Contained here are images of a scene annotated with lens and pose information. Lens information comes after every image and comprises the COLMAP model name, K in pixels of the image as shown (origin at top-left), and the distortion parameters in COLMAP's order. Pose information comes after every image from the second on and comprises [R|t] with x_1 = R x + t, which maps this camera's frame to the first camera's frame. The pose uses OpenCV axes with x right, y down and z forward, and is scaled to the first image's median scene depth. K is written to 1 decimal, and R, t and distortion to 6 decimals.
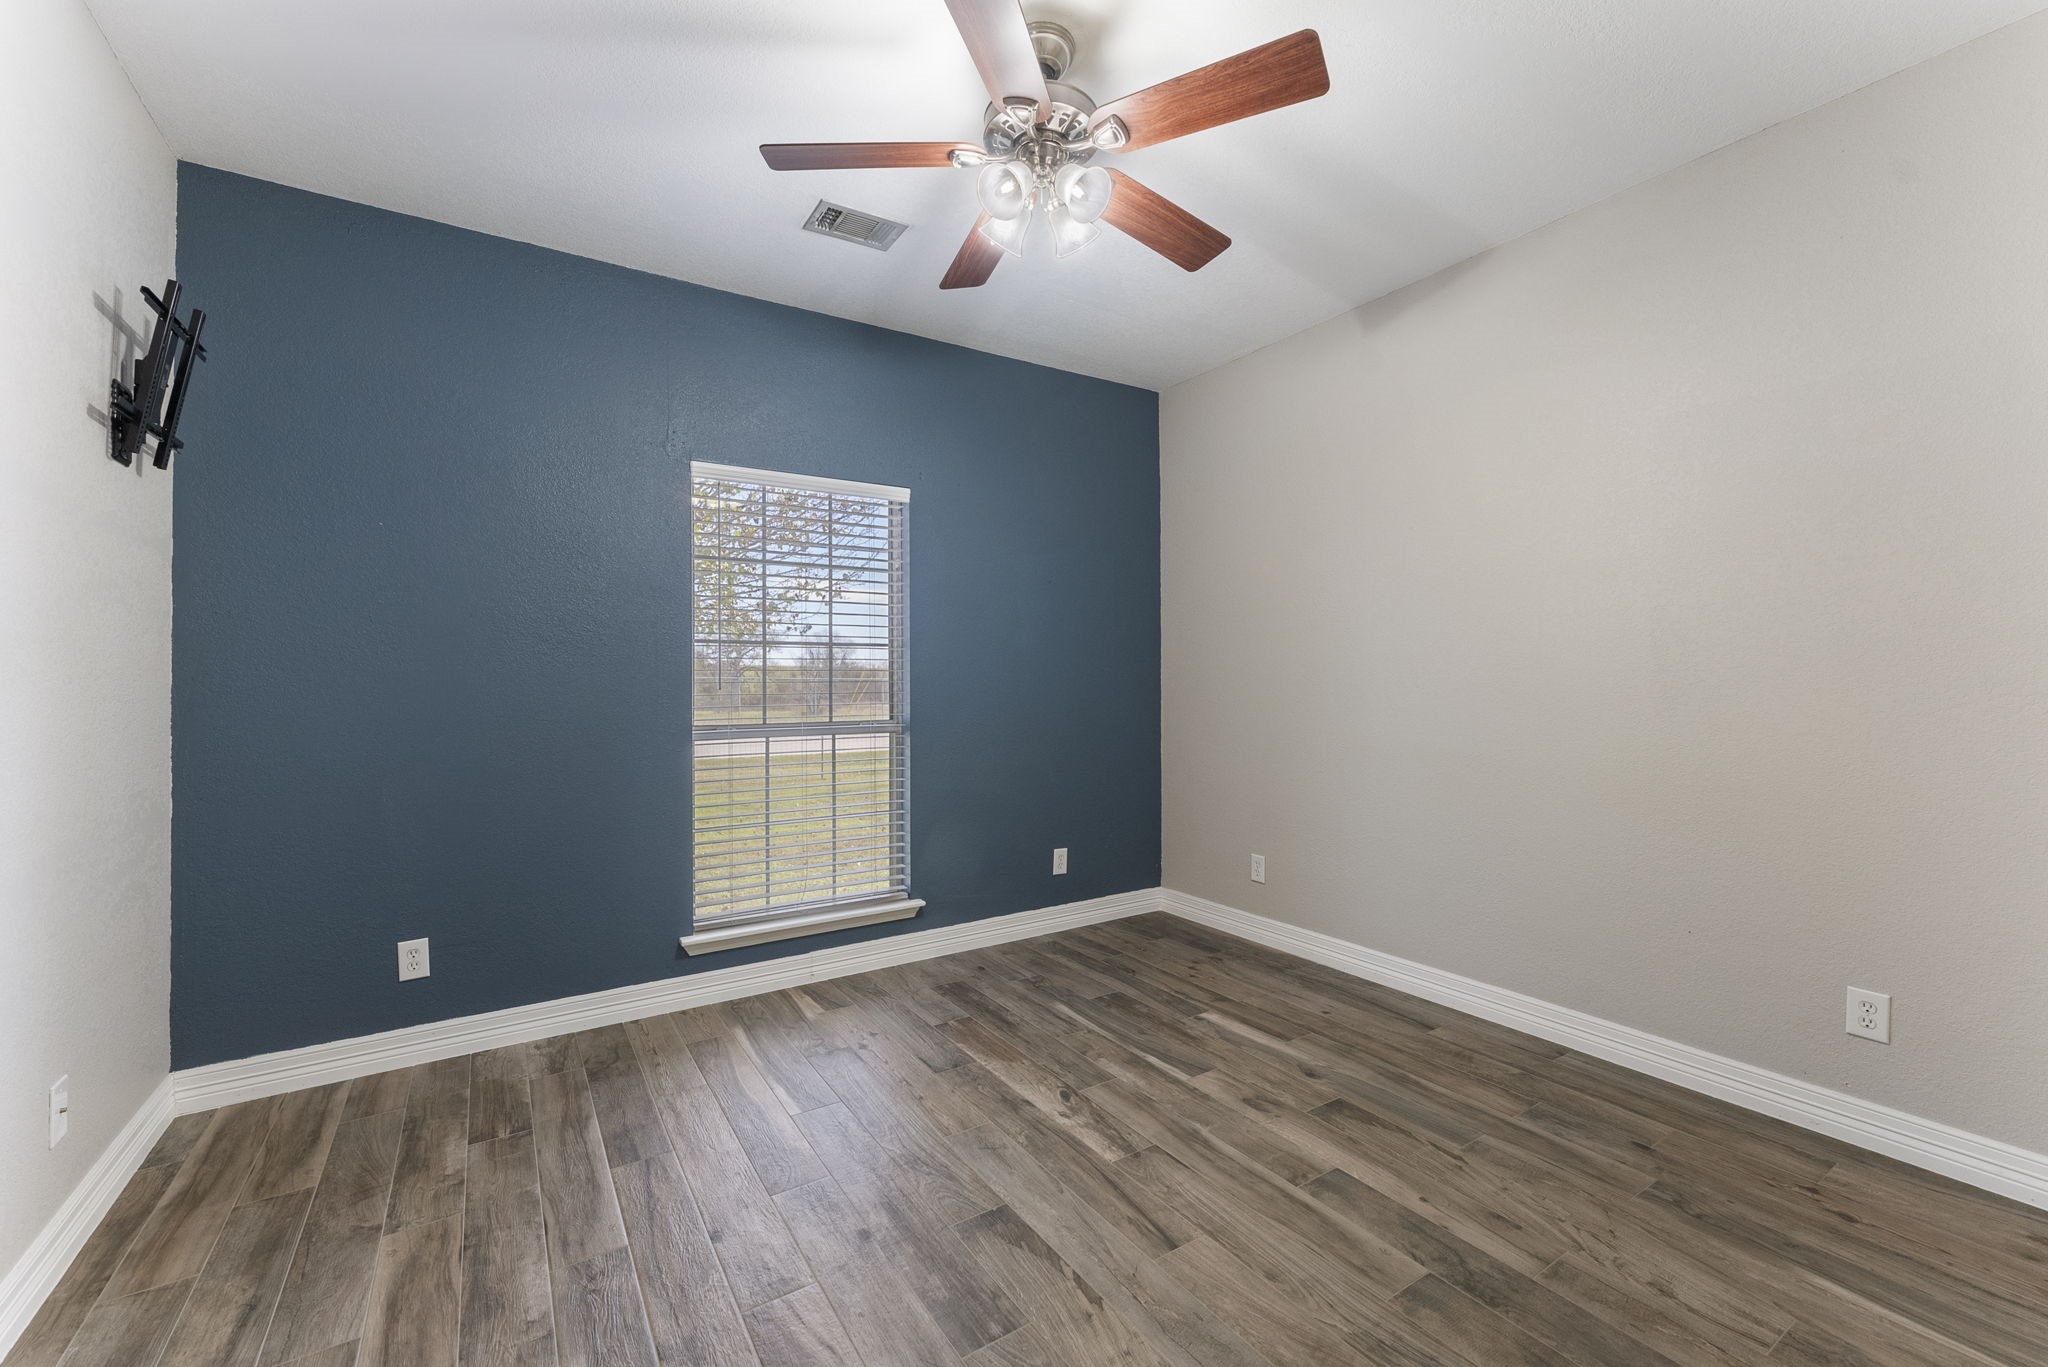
lens RADIAL K [[830.6, 0, 1027.4], [0, 830.6, 684.9], [0, 0, 1]] dist [-0.001103, 0.000078]
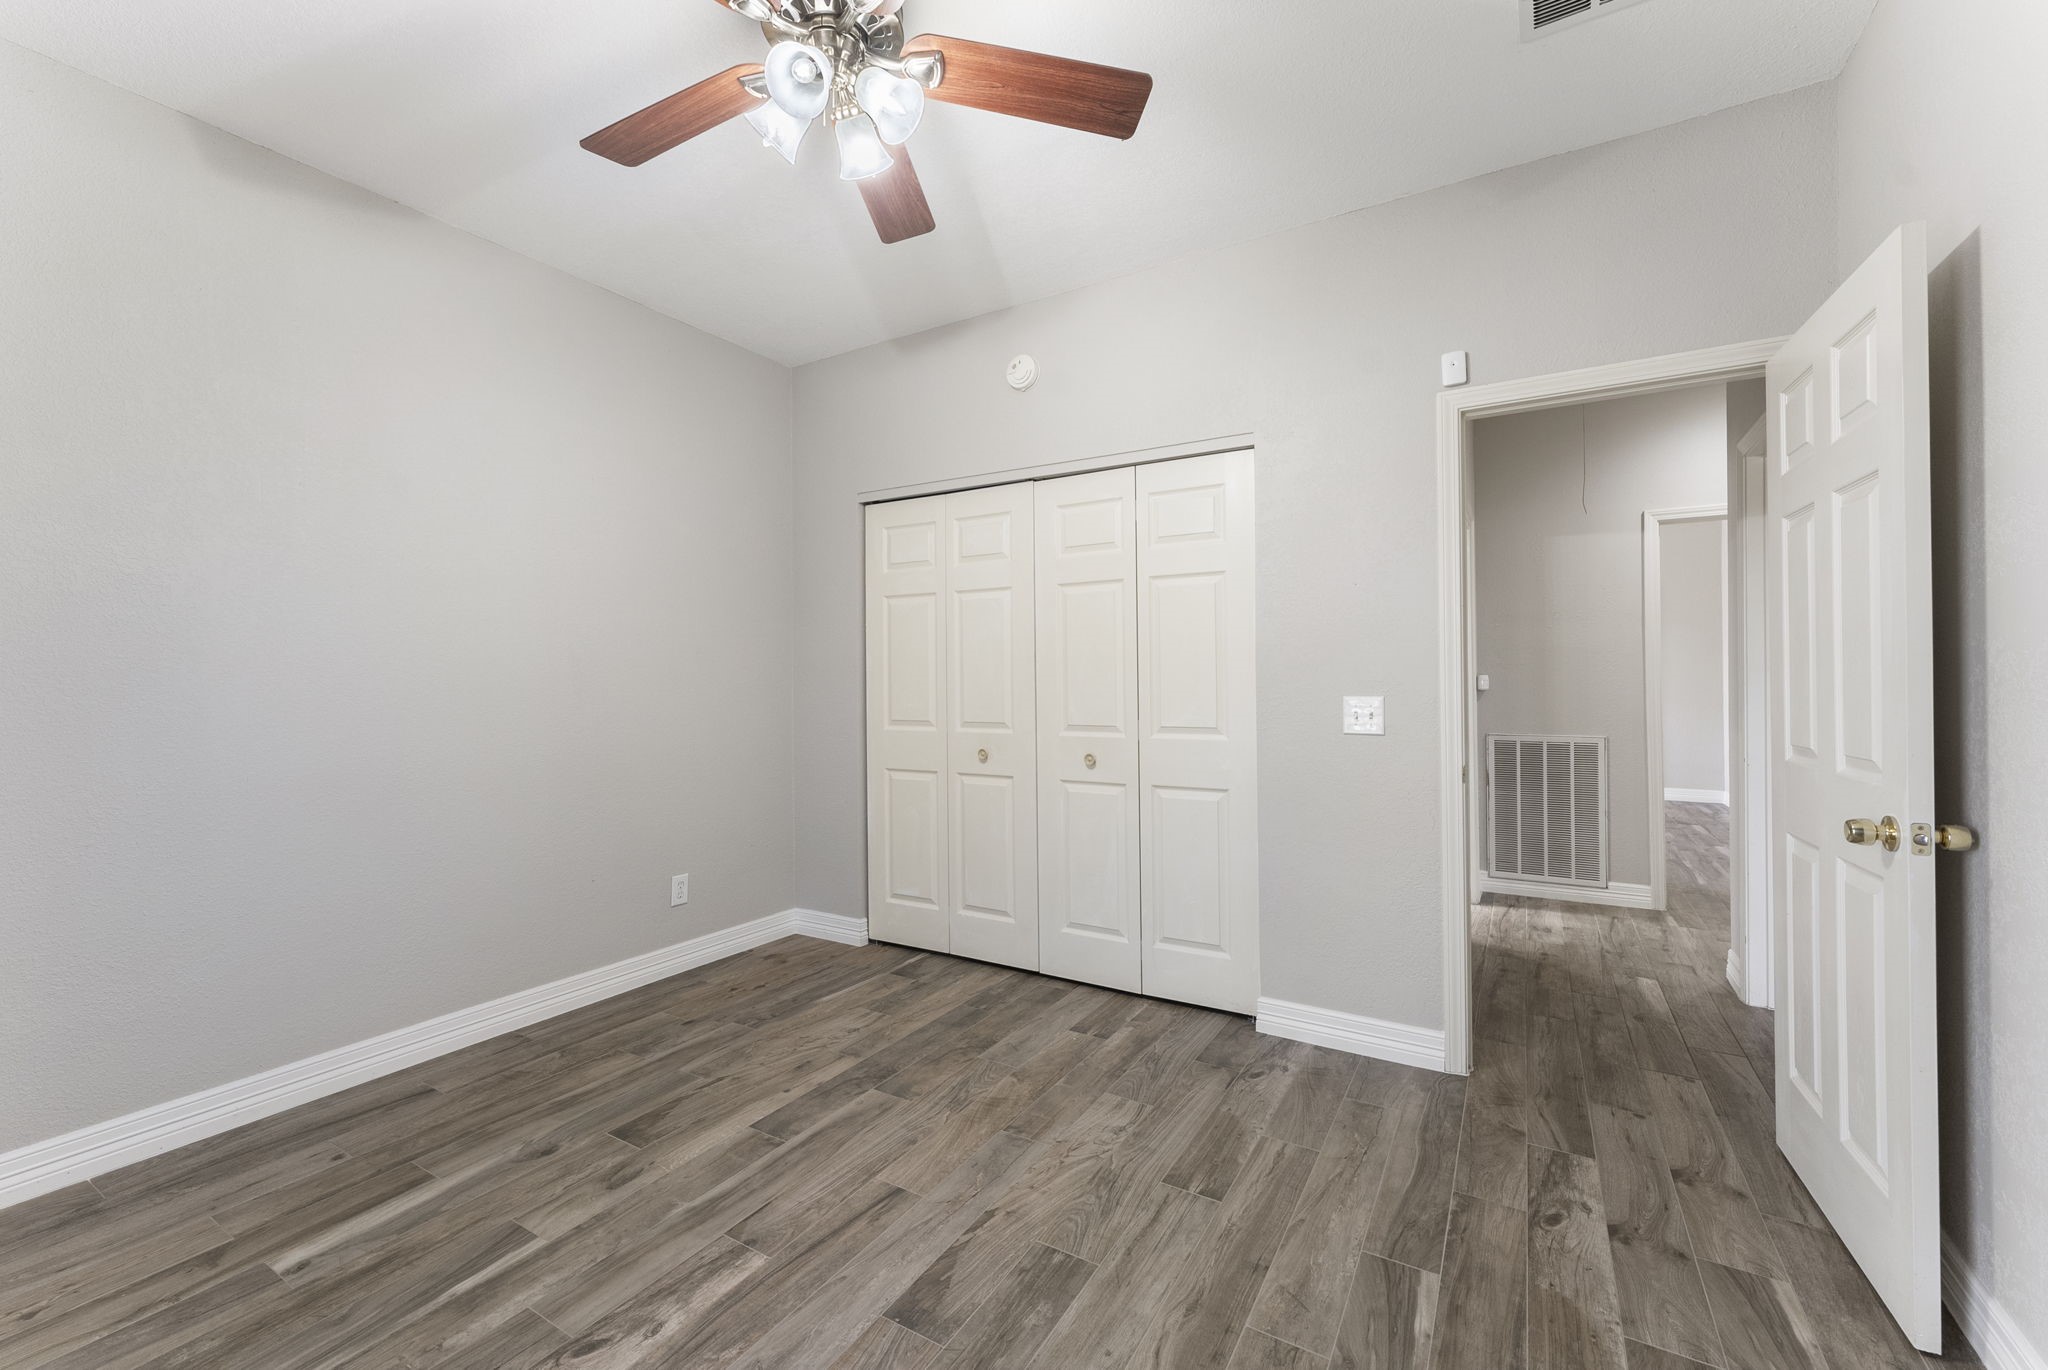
lens RADIAL K [[830.6, 0, 1022.9], [0, 830.6, 683.0], [0, 0, 1]] dist [-0.001103, 0.000078]
pose [[-0.432386, 0.003142, 0.901683, -0.735371], [0.014081, 0.999896, 0.003268, -0.002238], [-0.901579, 0.014109, -0.432385, 1.081829]]
